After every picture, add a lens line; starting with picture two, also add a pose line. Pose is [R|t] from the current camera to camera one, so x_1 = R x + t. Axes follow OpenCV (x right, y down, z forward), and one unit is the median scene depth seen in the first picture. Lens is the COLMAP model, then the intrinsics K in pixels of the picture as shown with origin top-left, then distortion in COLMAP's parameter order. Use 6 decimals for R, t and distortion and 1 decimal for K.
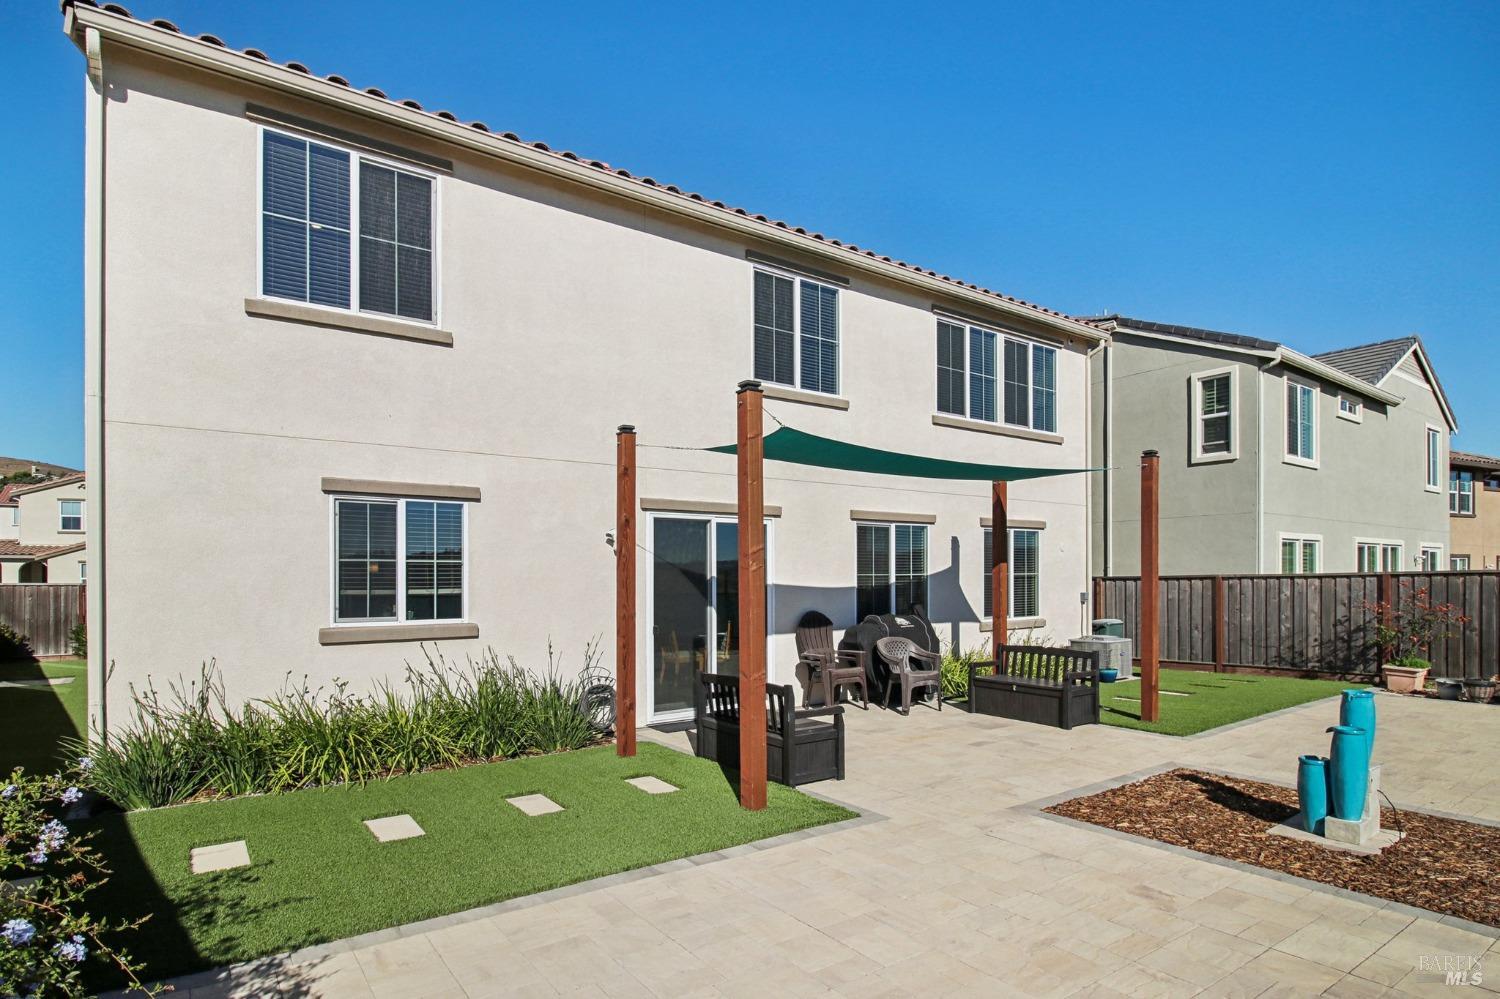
lens RADIAL K [[685.0, 0, 750.2], [0, 685.0, 577.7], [0, 0, 1]] dist [0.002356, -0.010907]
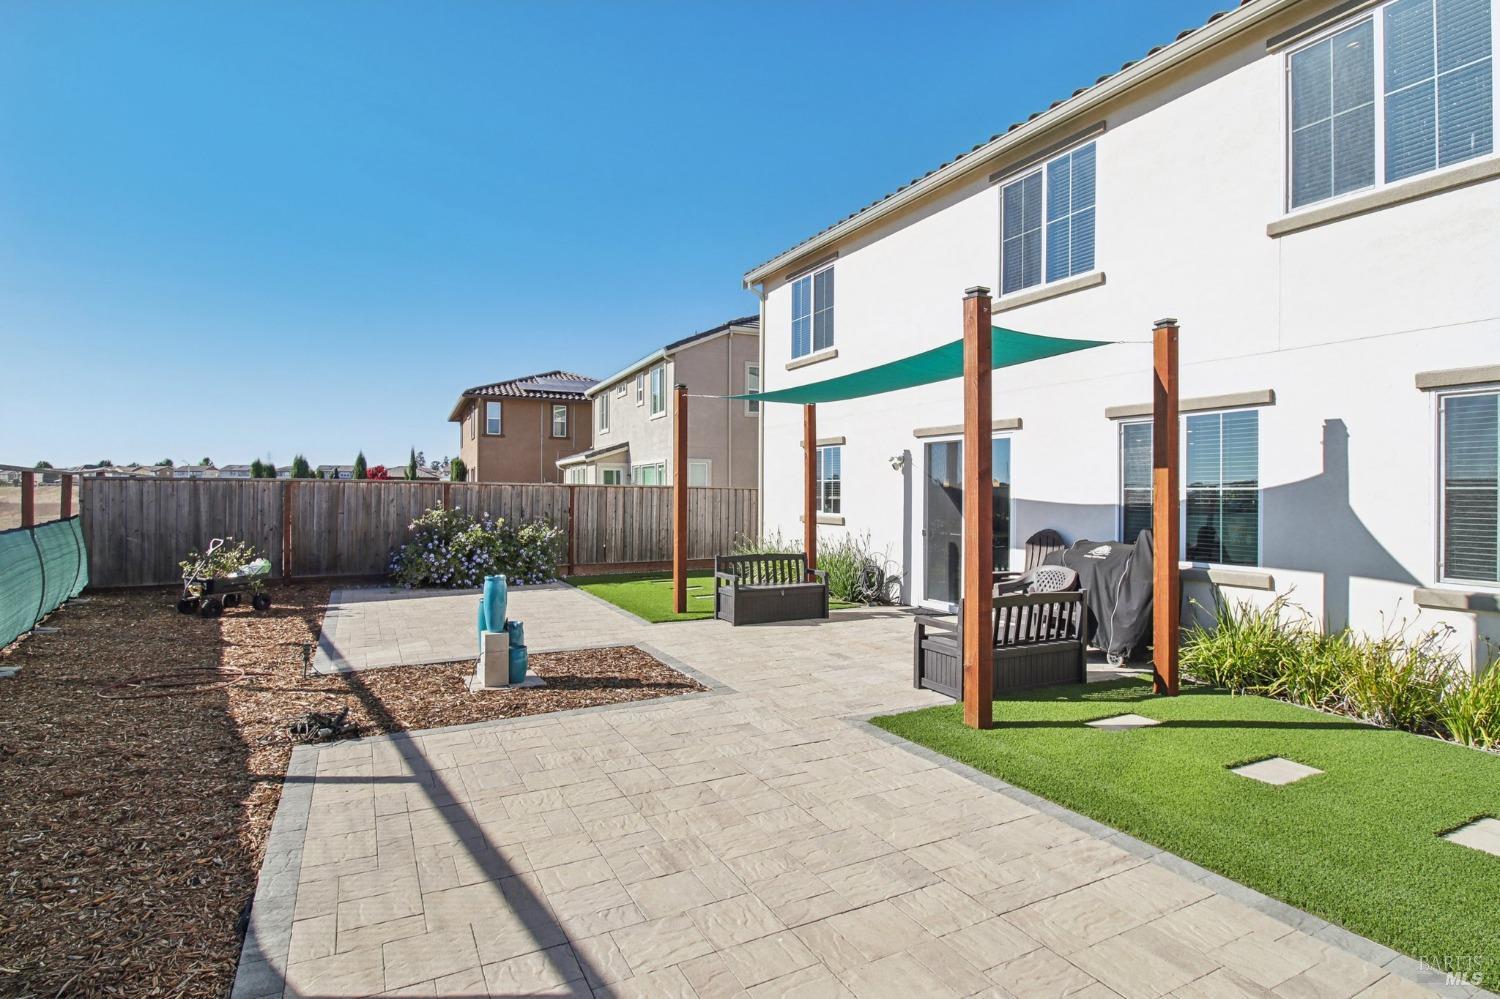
lens RADIAL K [[760.4, 0, 761.7], [0, 760.4, 485.9], [0, 0, 1]] dist [-0.004938, -0.002100]
pose [[-0.068395, -0.000589, -0.997658, 0.955551], [-0.001712, 0.999998, -0.000473, -0.005782], [0.997657, 0.001676, -0.068396, 0.598102]]
